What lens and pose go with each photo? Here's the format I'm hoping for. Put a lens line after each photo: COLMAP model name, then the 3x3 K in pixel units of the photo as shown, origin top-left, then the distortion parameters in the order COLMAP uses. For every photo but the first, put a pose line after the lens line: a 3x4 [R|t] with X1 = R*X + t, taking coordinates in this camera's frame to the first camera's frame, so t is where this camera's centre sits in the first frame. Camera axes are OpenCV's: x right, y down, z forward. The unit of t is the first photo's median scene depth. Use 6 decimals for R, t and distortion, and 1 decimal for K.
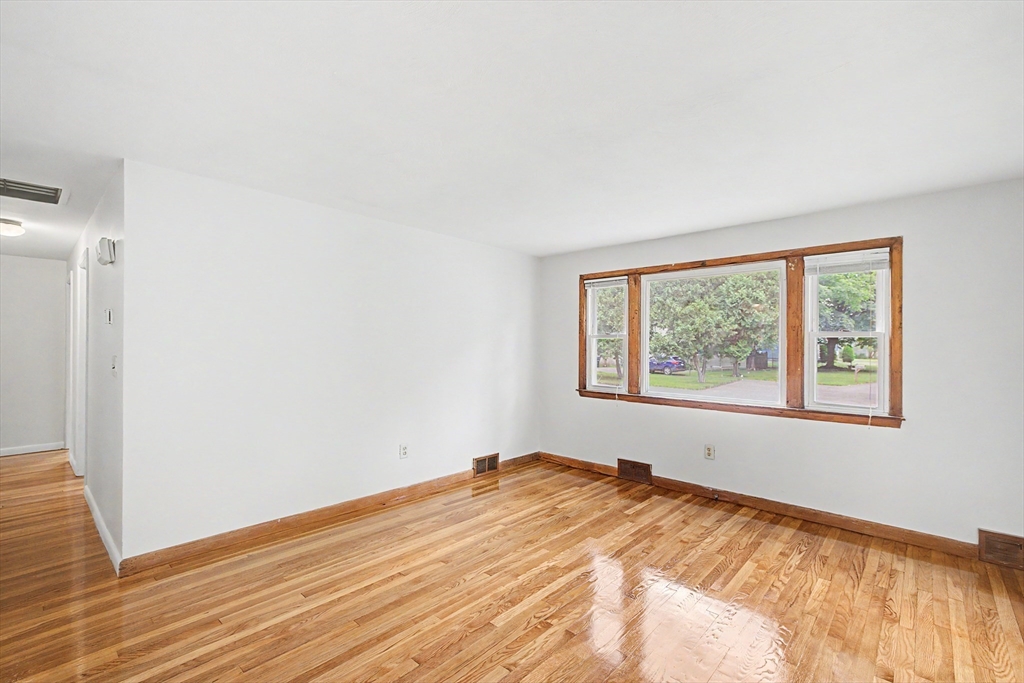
lens RADIAL K [[445.6, 0, 518.4], [0, 445.6, 341.6], [0, 0, 1]] dist [0.013060, -0.001359]
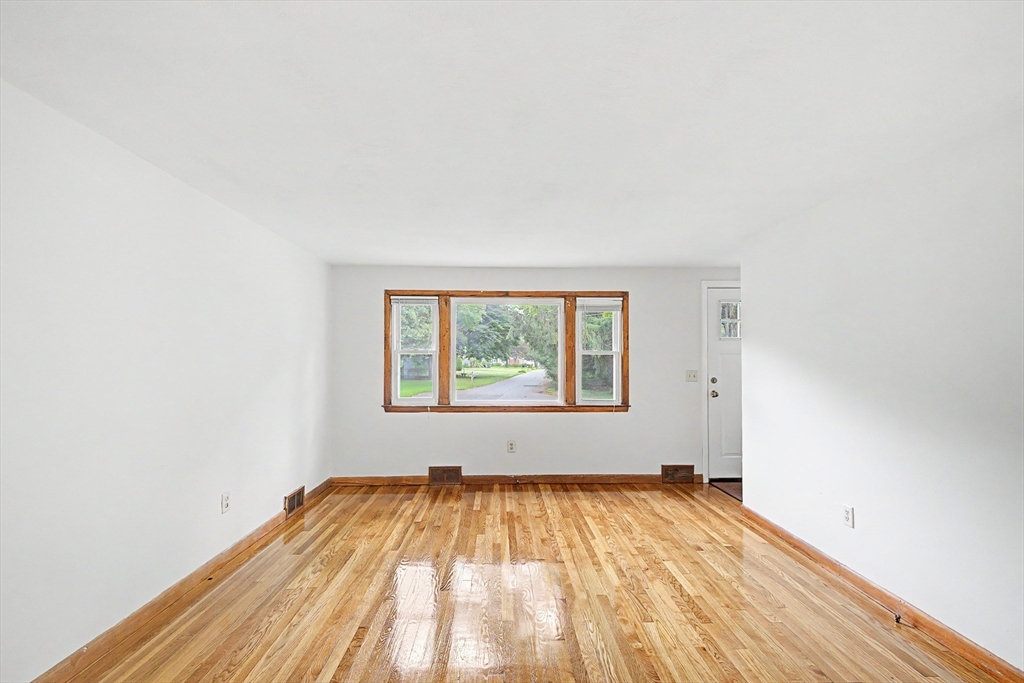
lens RADIAL K [[445.6, 0, 508.8], [0, 445.6, 352.6], [0, 0, 1]] dist [0.013060, -0.001359]
pose [[0.724464, 0.004579, 0.689297, -0.477304], [-0.002555, 0.999989, -0.003957, -0.009474], [-0.689308, 0.001106, 0.724468, 0.124856]]
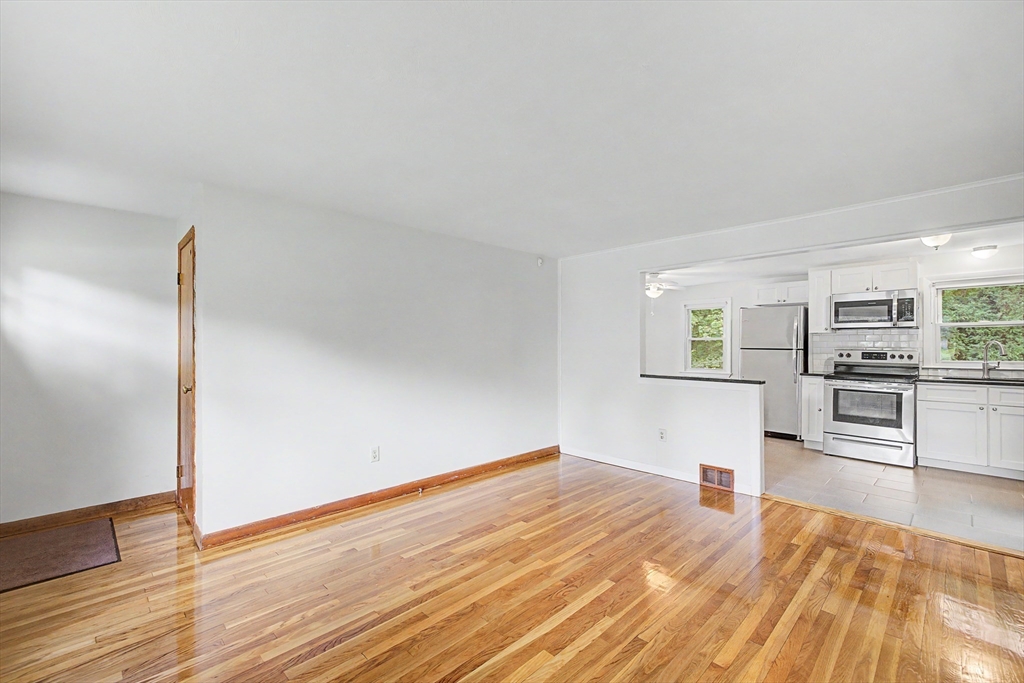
lens RADIAL K [[445.6, 0, 517.4], [0, 445.6, 342.3], [0, 0, 1]] dist [0.013060, -0.001359]
pose [[-0.998436, -0.005933, 0.055591, 0.077032], [-0.006408, 0.999944, -0.008374, 0.010194], [-0.055539, -0.008717, -0.998418, 1.297517]]
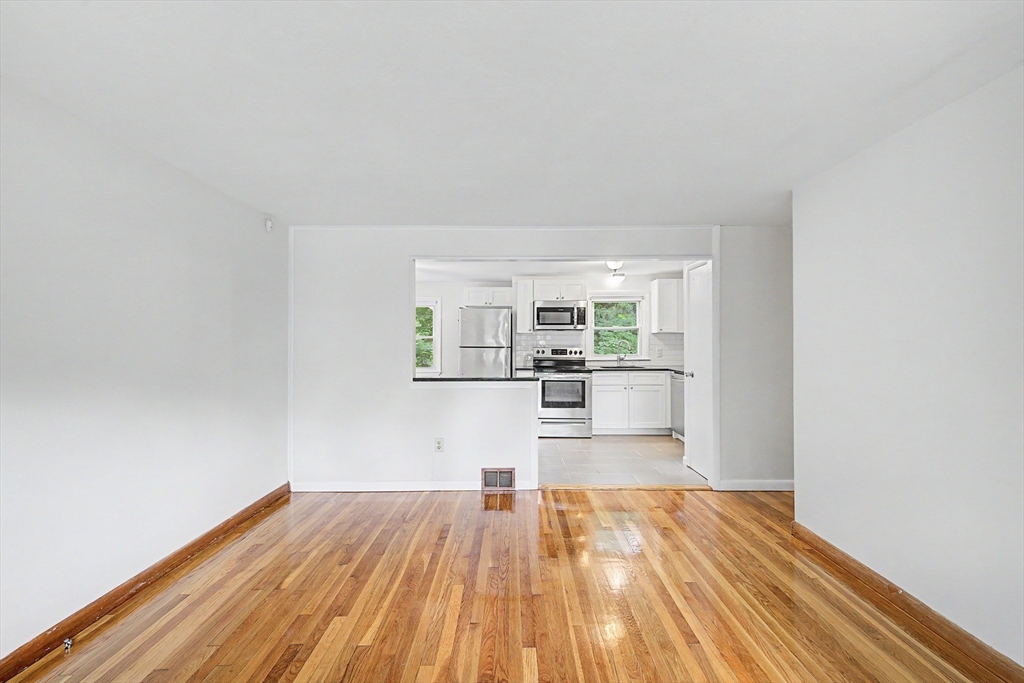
lens RADIAL K [[445.6, 0, 516.7], [0, 445.6, 339.5], [0, 0, 1]] dist [0.013060, -0.001359]
pose [[-0.733298, -0.009491, -0.679841, 0.350083], [0.000716, 0.999891, -0.014732, 0.009826], [0.679907, -0.011290, -0.733211, 0.983475]]
